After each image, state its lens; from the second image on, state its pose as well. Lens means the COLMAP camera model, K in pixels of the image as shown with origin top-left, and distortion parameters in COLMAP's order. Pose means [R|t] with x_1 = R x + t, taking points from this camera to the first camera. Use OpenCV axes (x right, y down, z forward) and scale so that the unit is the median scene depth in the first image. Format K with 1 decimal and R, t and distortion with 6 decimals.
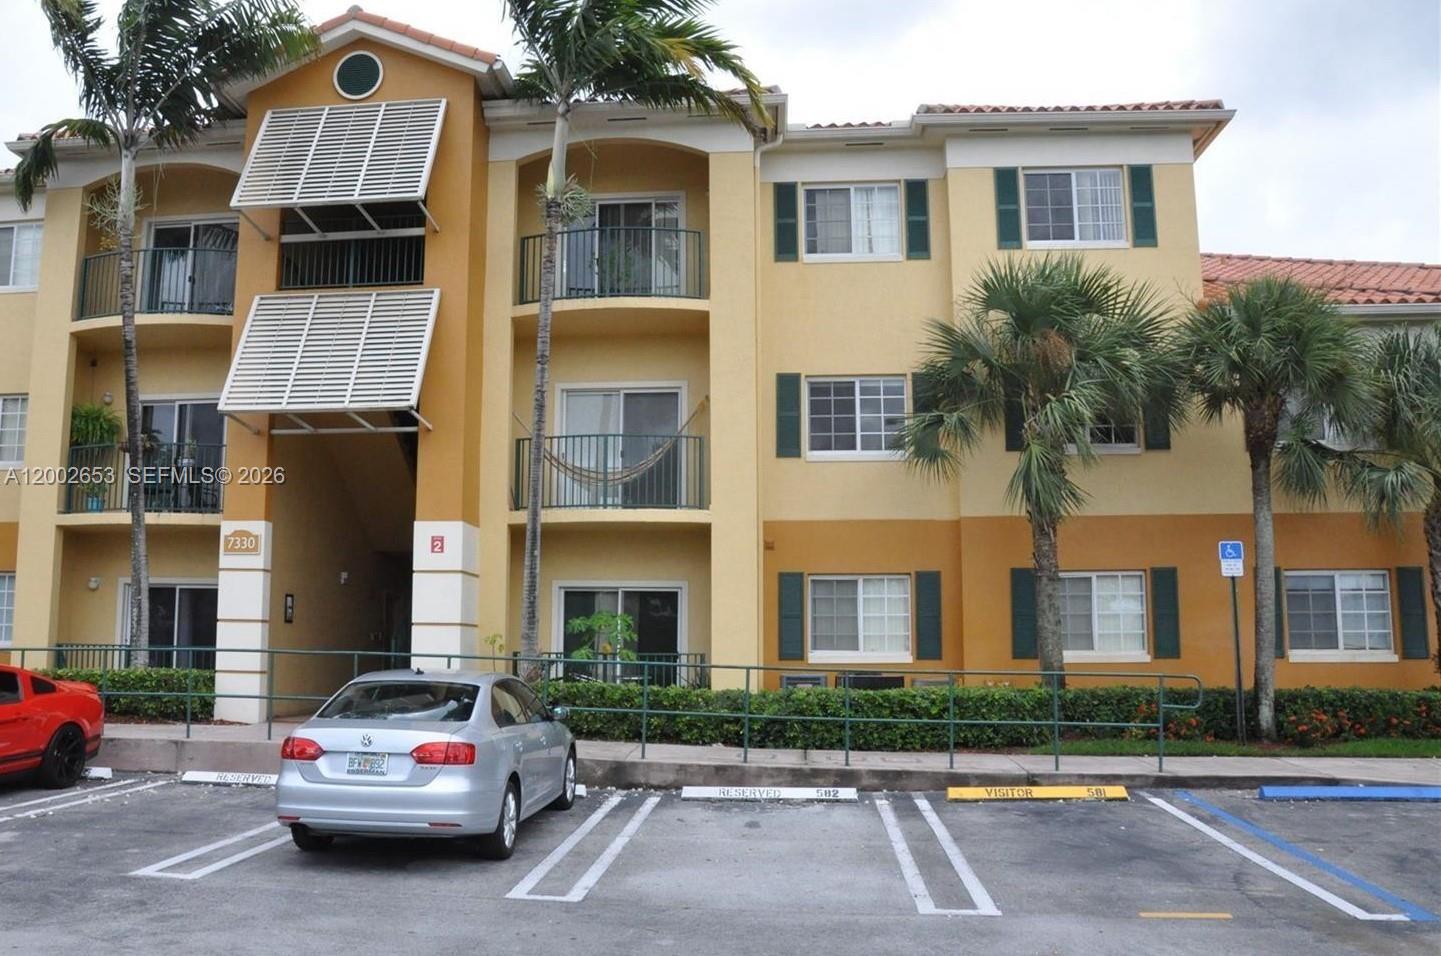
lens RADIAL K [[1245.3, 0, 667.8], [0, 1245.3, 483.0], [0, 0, 1]] dist [-0.171115, 0.134970]
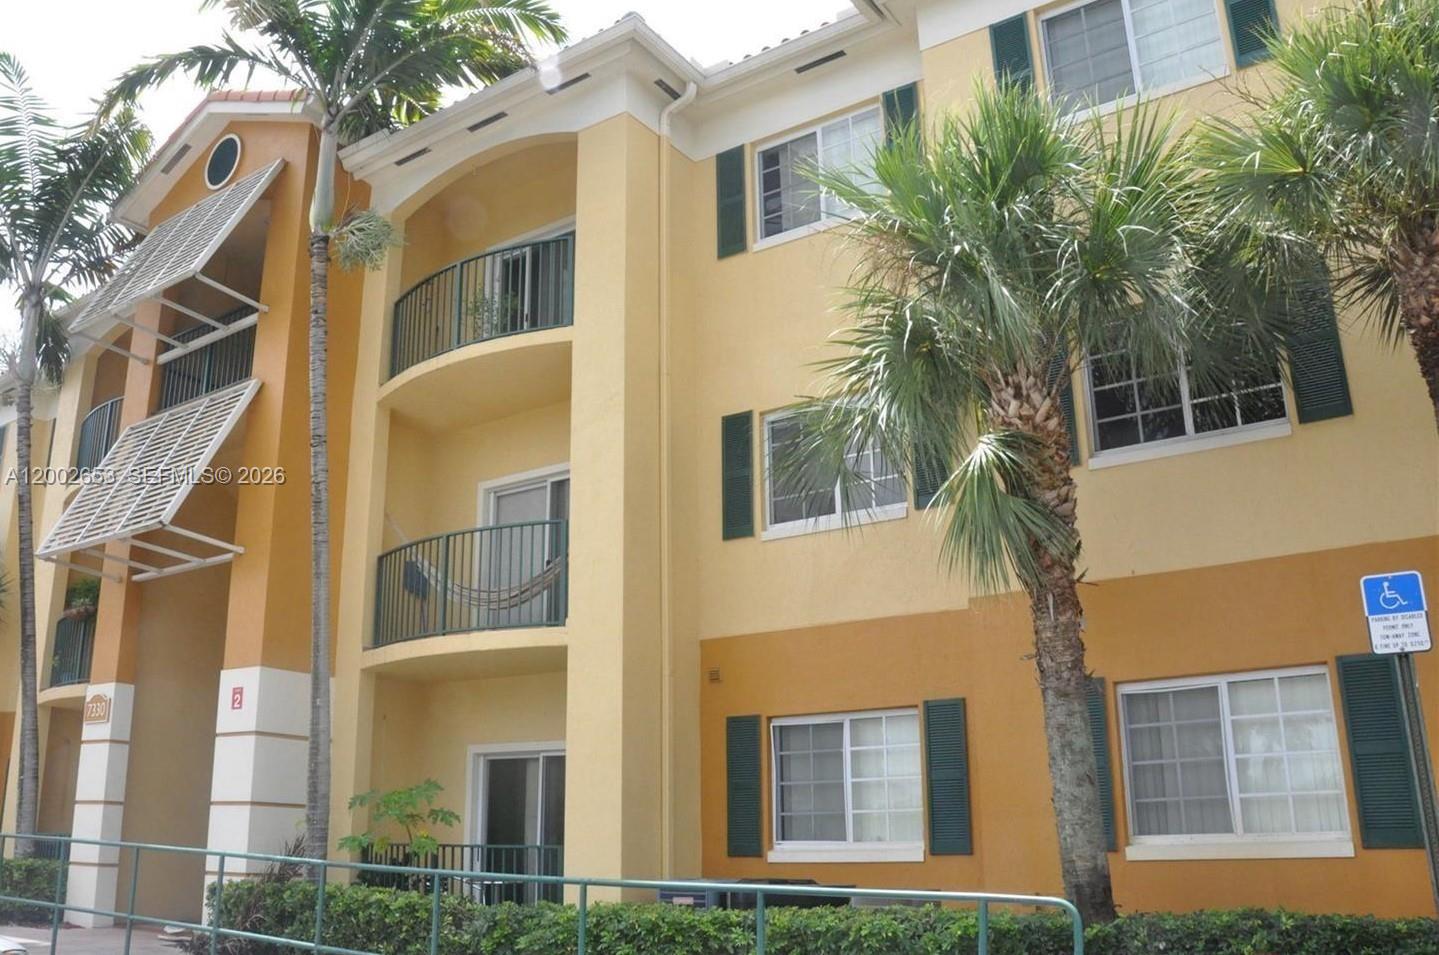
lens RADIAL K [[1243.6, 0, 666.9], [0, 1243.6, 482.5], [0, 0, 1]] dist [-0.171115, 0.134970]
pose [[0.859661, -0.149534, -0.488490, 0.402360], [0.070936, 0.981879, -0.175732, 0.064473], [0.505916, 0.116419, 0.854690, 0.438083]]
